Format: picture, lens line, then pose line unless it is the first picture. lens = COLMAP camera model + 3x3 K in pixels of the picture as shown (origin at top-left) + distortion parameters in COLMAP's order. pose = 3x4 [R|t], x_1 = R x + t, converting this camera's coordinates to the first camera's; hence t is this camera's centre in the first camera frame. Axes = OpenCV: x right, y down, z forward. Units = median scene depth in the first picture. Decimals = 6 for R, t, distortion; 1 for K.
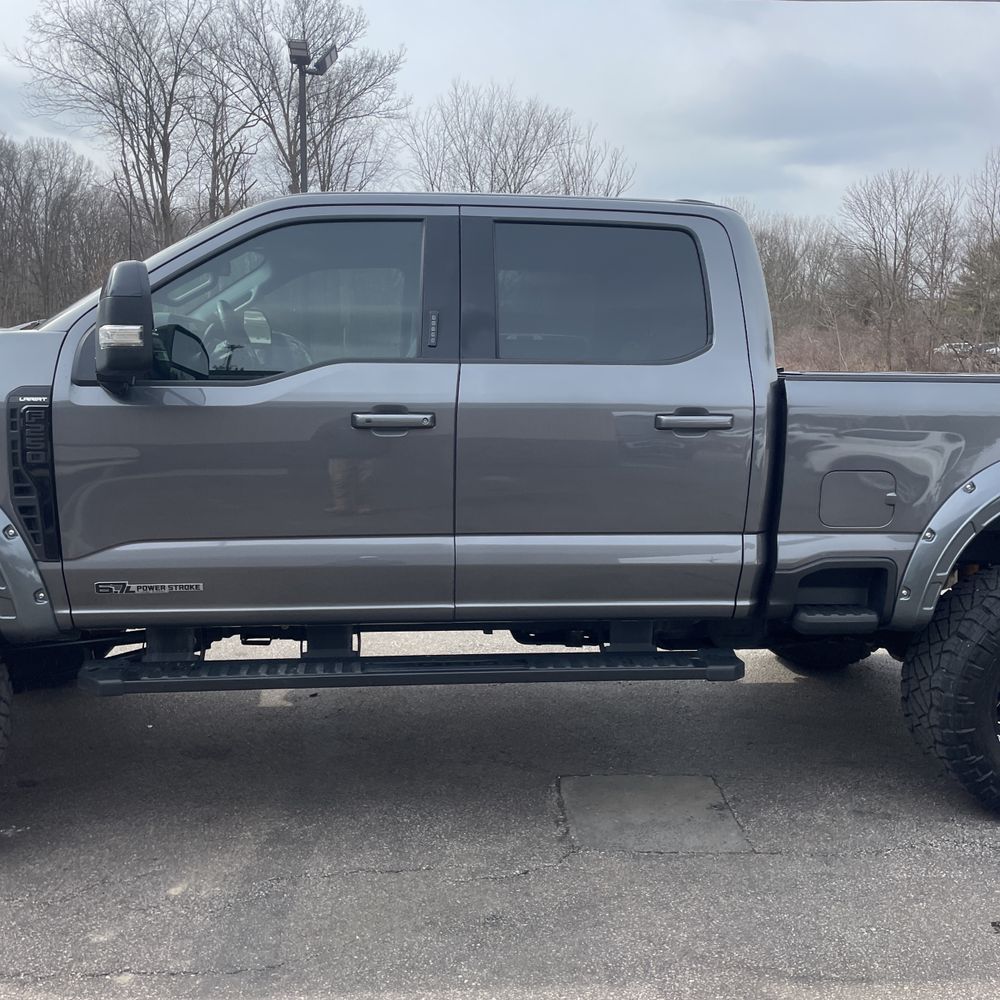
lens RADIAL K [[1015.0, 0, 506.4], [0, 1015.0, 495.9], [0, 0, 1]] dist [0.045889, 0.000000]
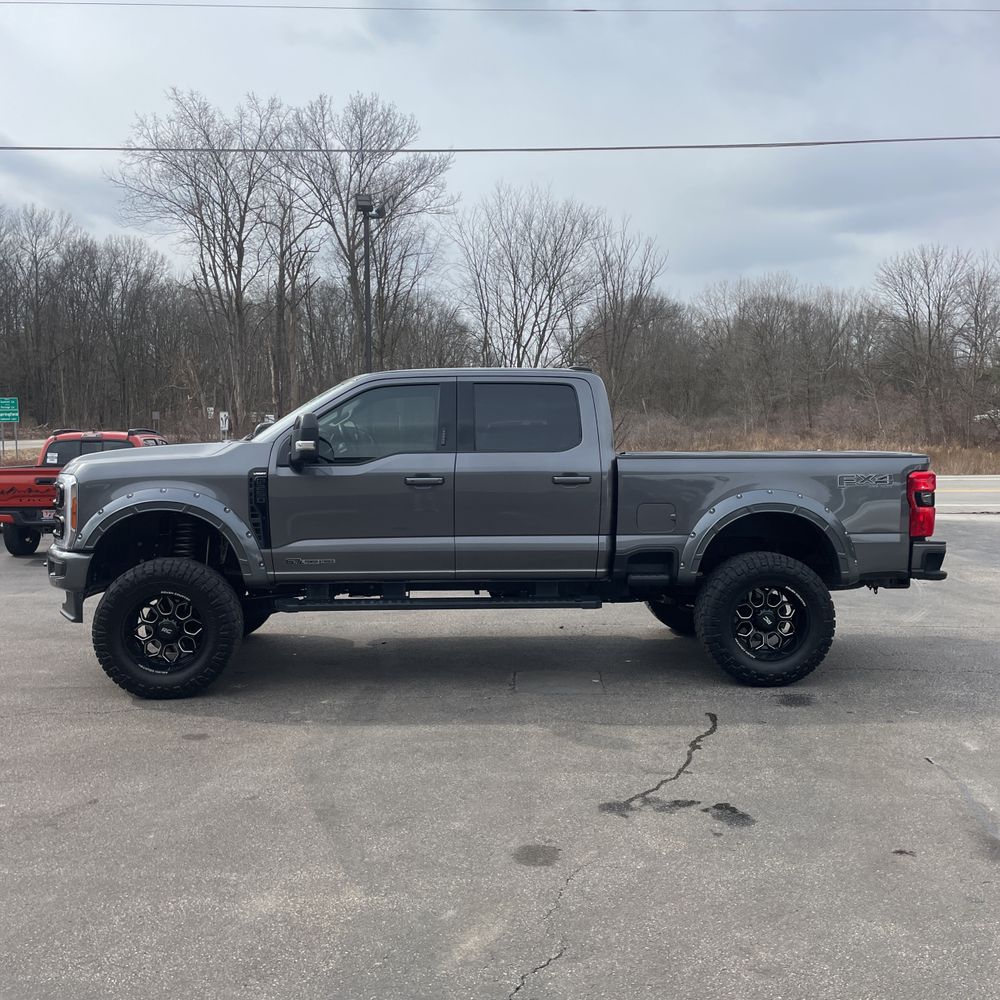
lens RADIAL K [[1015.0, 0, 495.8], [0, 1015.0, 509.0], [0, 0, 1]] dist [0.045889, 0.000000]
pose [[0.997959, -0.012733, -0.062581, 0.127865], [0.009074, 0.998252, -0.058399, 0.082814], [0.063215, 0.057712, 0.996330, -0.827821]]
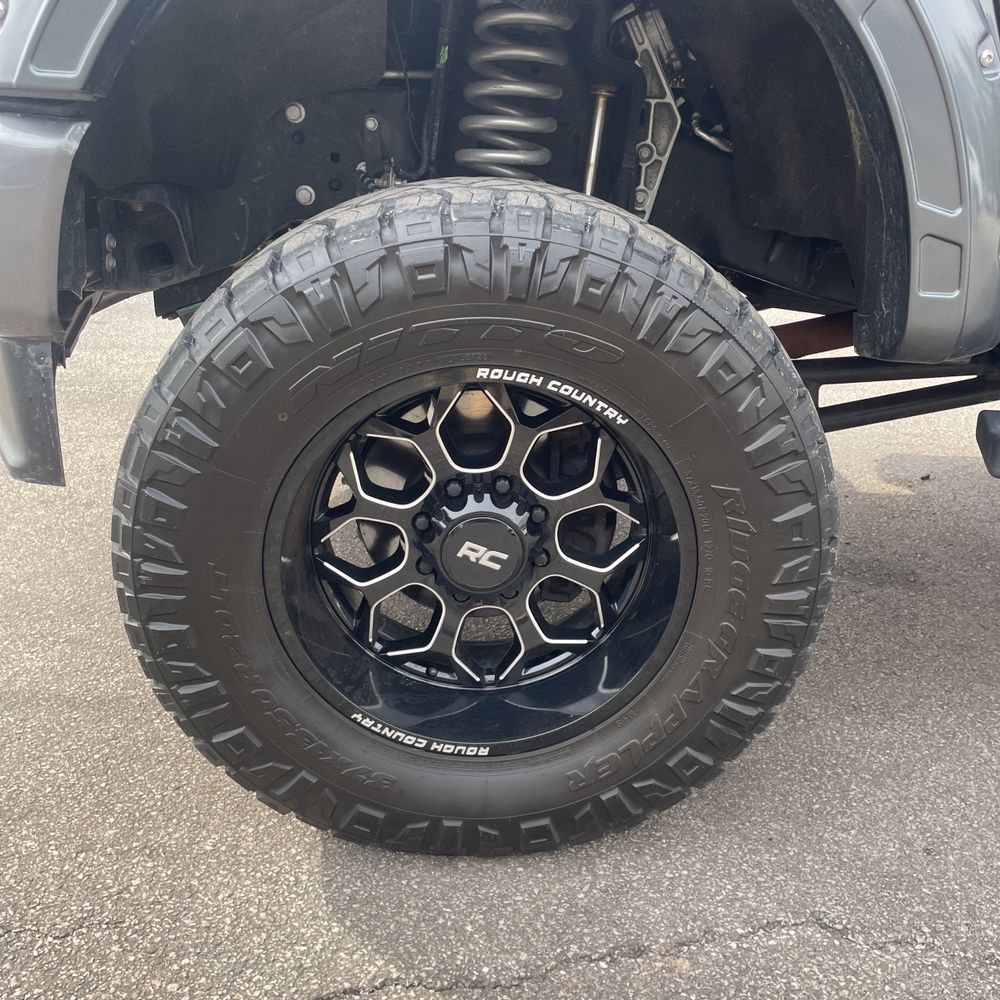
lens RADIAL K [[1015.0, 0, 519.3], [0, 1015.0, 477.4], [0, 0, 1]] dist [0.045889, 0.000000]
pose [[0.996207, 0.057881, -0.064967, -0.458454], [-0.041902, 0.973506, 0.224791, 0.078913], [0.076257, -0.221216, 0.972239, 0.441300]]
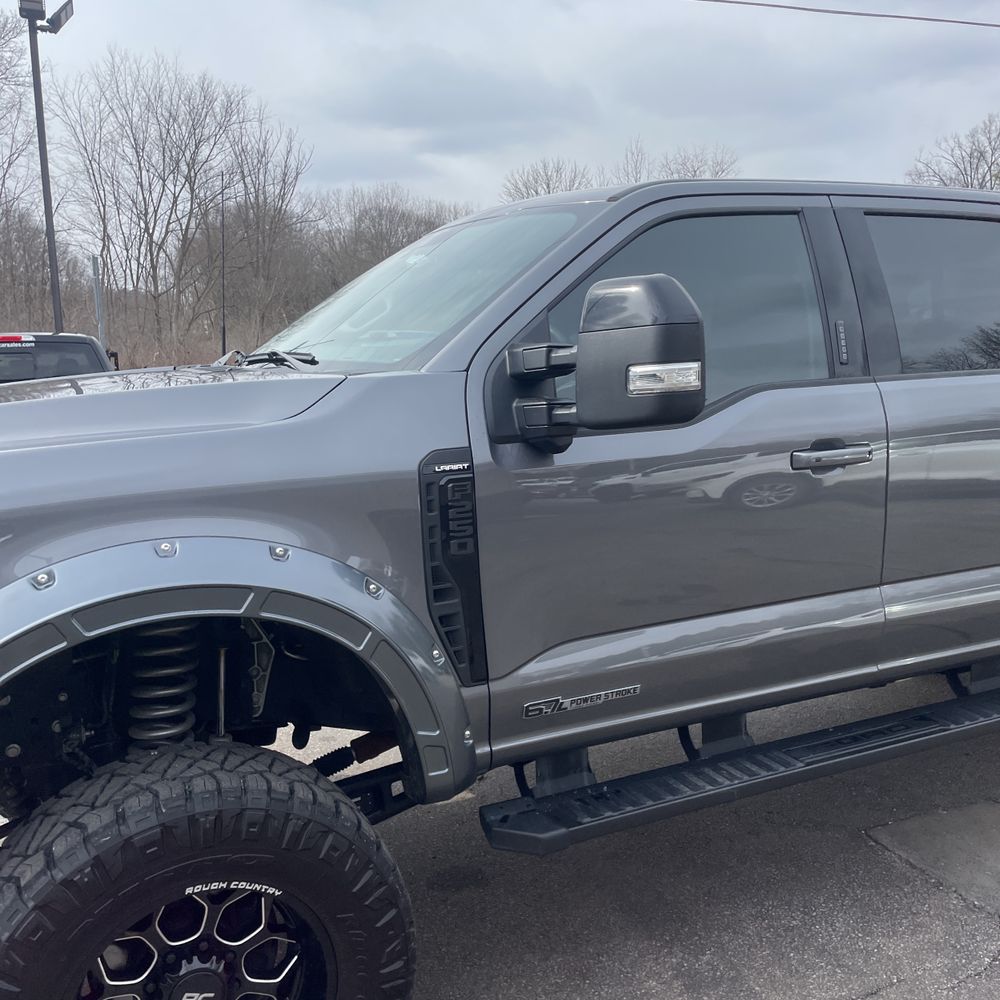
lens RADIAL K [[1015.0, 0, 497.2], [0, 1015.0, 492.5], [0, 0, 1]] dist [0.045889, 0.000000]
pose [[0.946728, -0.084410, 0.310774, -0.485983], [0.080710, 0.996430, 0.024772, -0.067857], [-0.311755, 0.001630, 0.950161, 0.229812]]
